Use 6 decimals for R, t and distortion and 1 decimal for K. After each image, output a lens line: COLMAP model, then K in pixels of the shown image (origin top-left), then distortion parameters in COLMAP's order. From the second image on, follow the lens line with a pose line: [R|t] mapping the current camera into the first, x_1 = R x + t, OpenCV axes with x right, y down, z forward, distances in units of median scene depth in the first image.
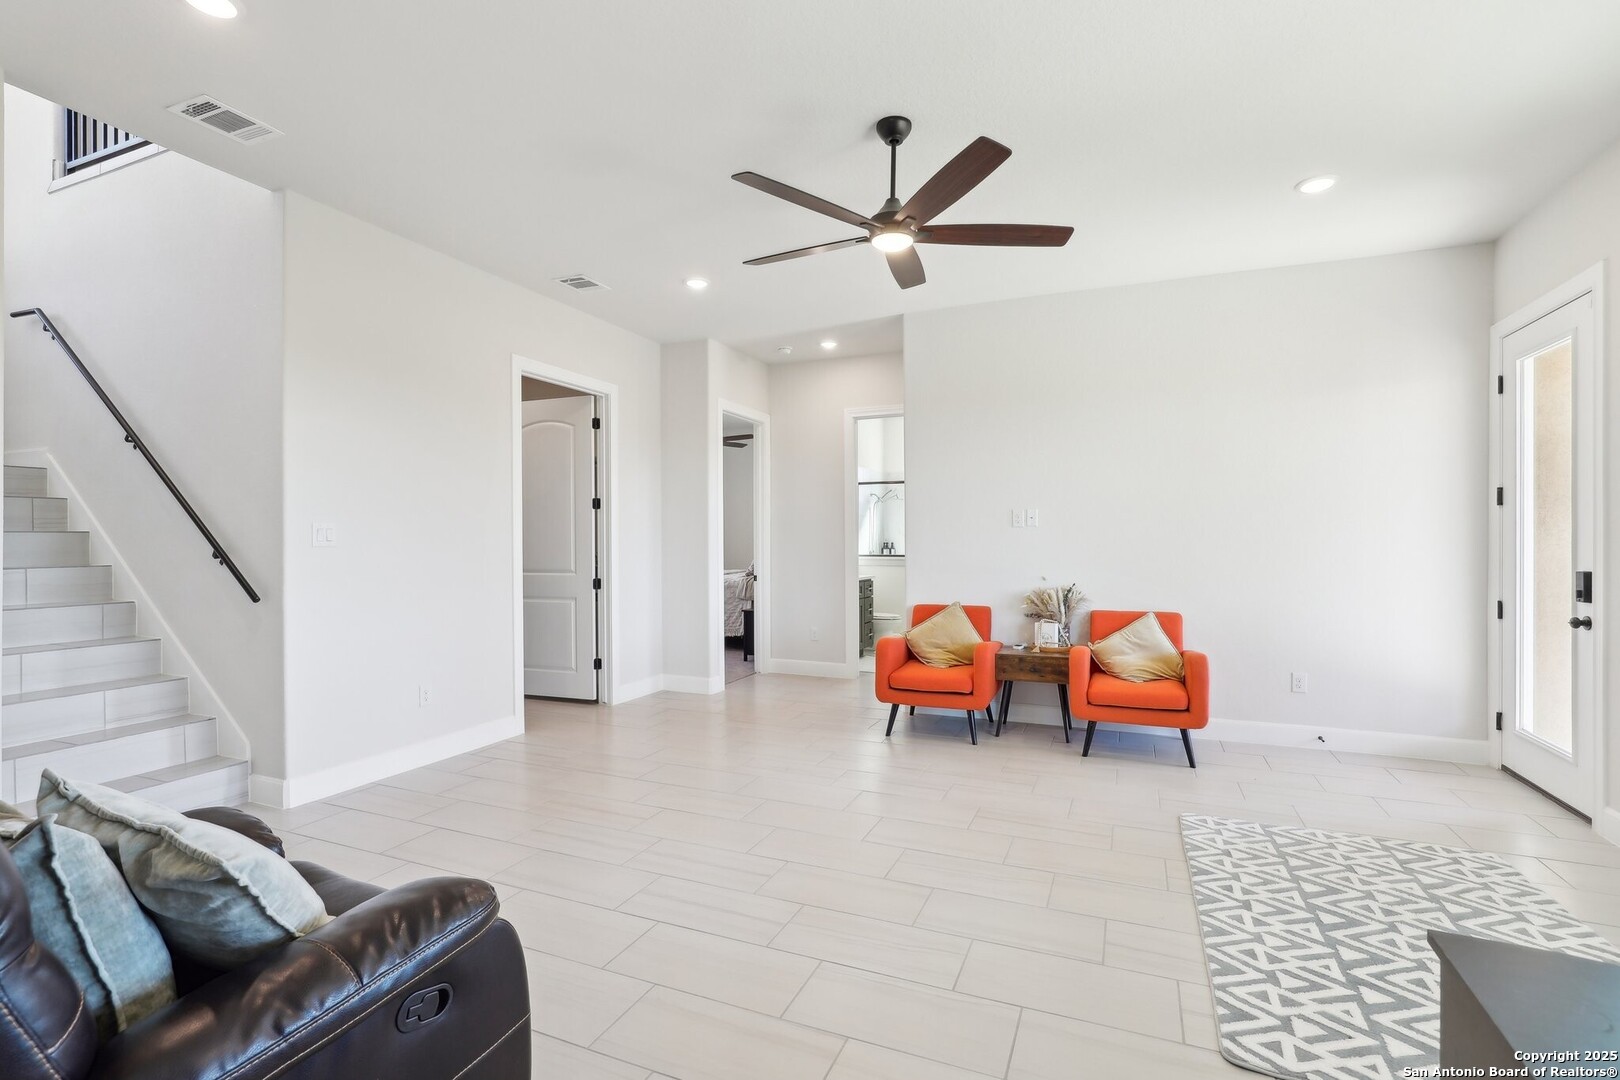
lens RADIAL K [[730.9, 0, 823.8], [0, 730.9, 543.2], [0, 0, 1]] dist [-0.001503, -0.000142]
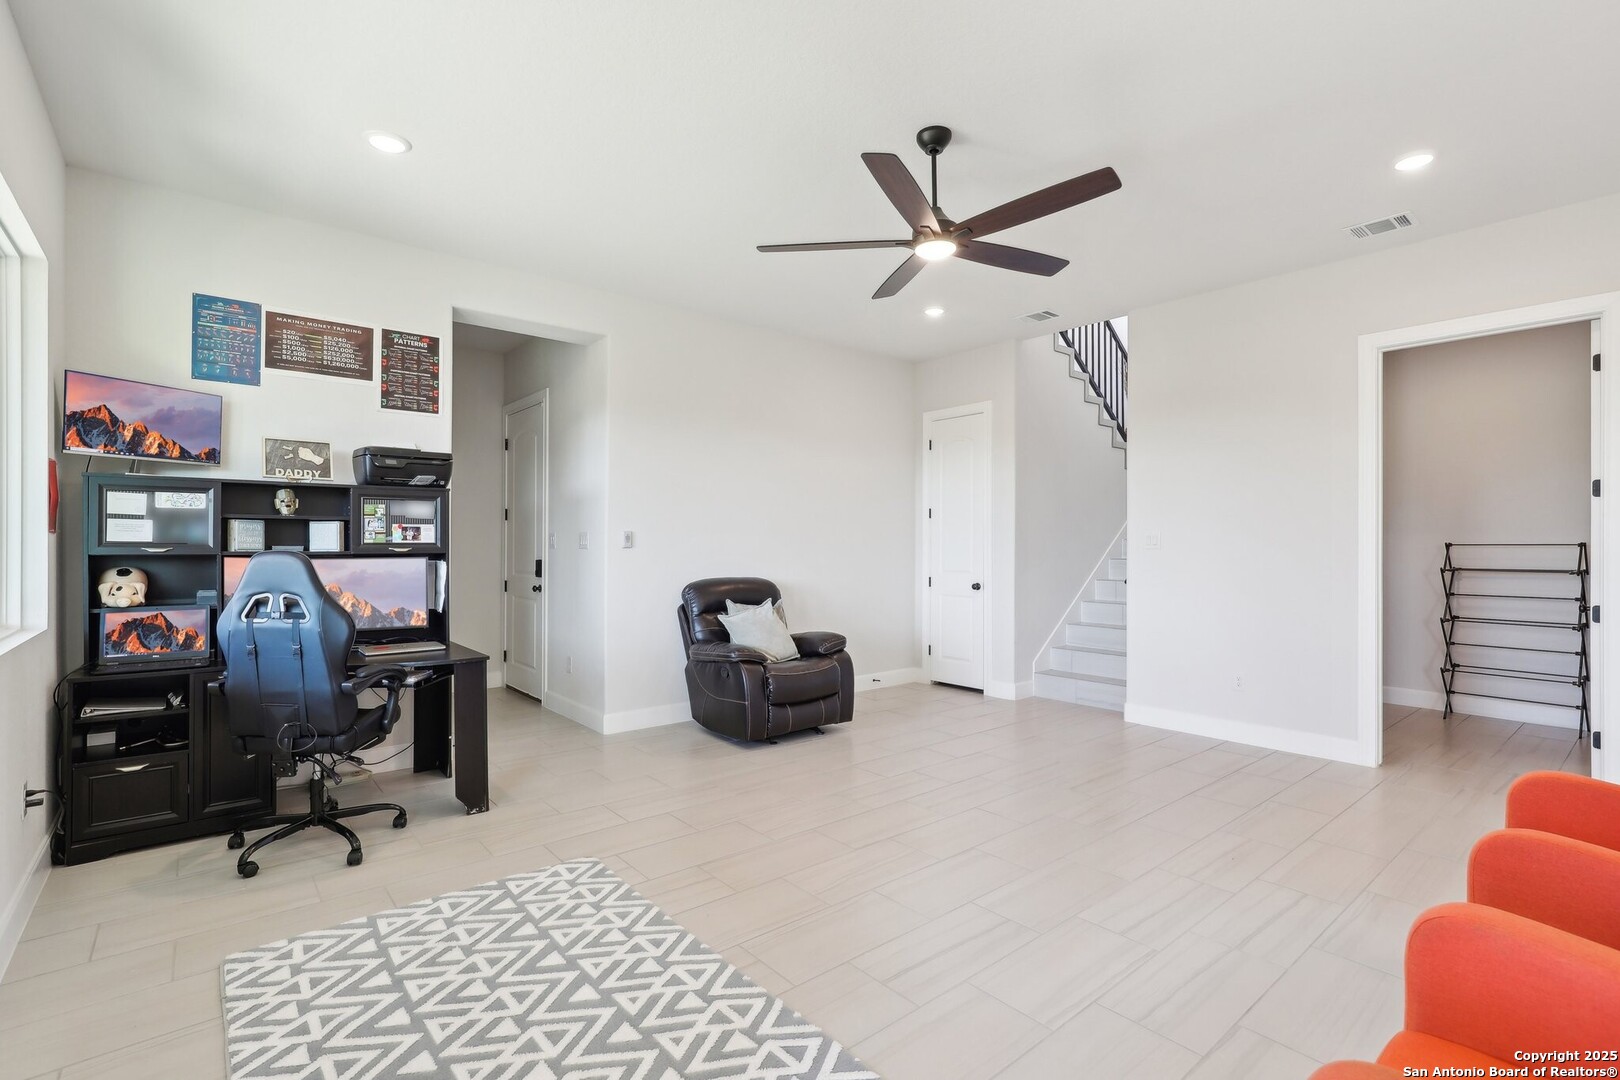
lens RADIAL K [[760.6, 0, 814.6], [0, 760.6, 543.7], [0, 0, 1]] dist [0.001265, -0.000413]
pose [[-0.462179, -0.000625, -0.886787, 1.046488], [-0.005529, 0.999982, 0.002178, -0.007255], [0.886770, 0.005910, -0.462174, 1.269758]]
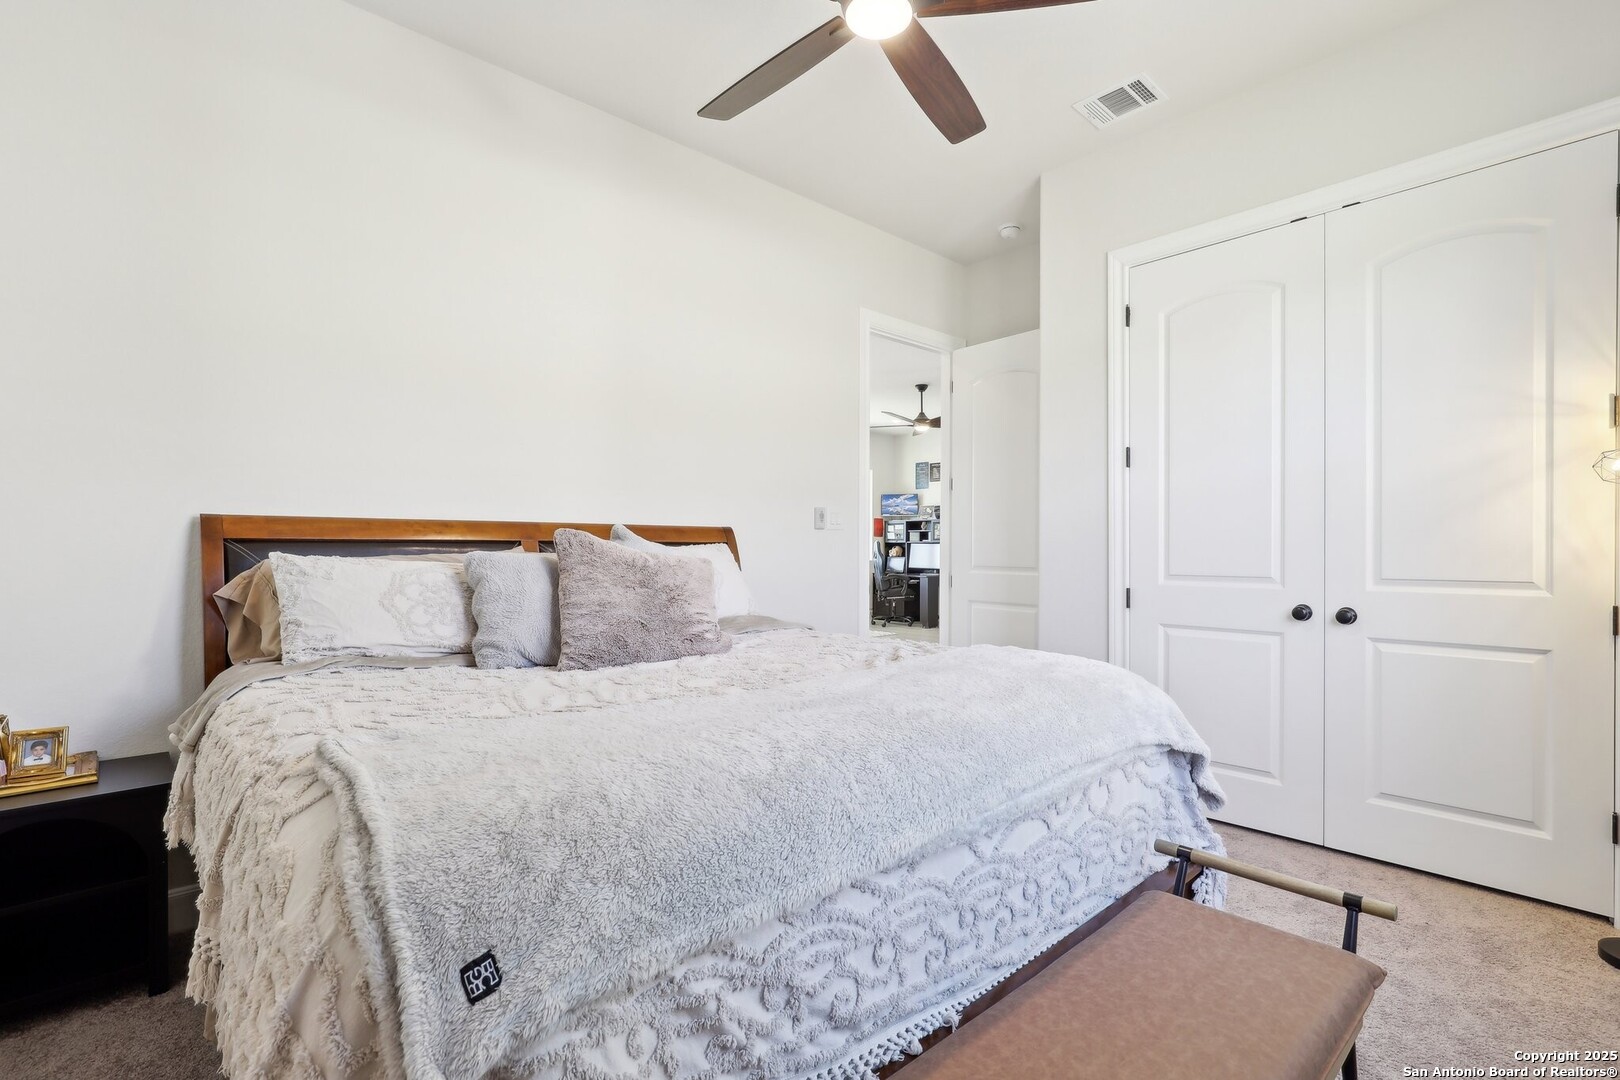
lens RADIAL K [[754.3, 0, 810.0], [0, 754.3, 540.0], [0, 0, 1]] dist [-0.004126, -0.000526]
pose [[-0.903217, 0.000084, 0.429185, -0.702412], [-0.001193, 0.999996, -0.002706, 0.014124], [-0.429183, -0.002956, -0.903213, 3.540564]]
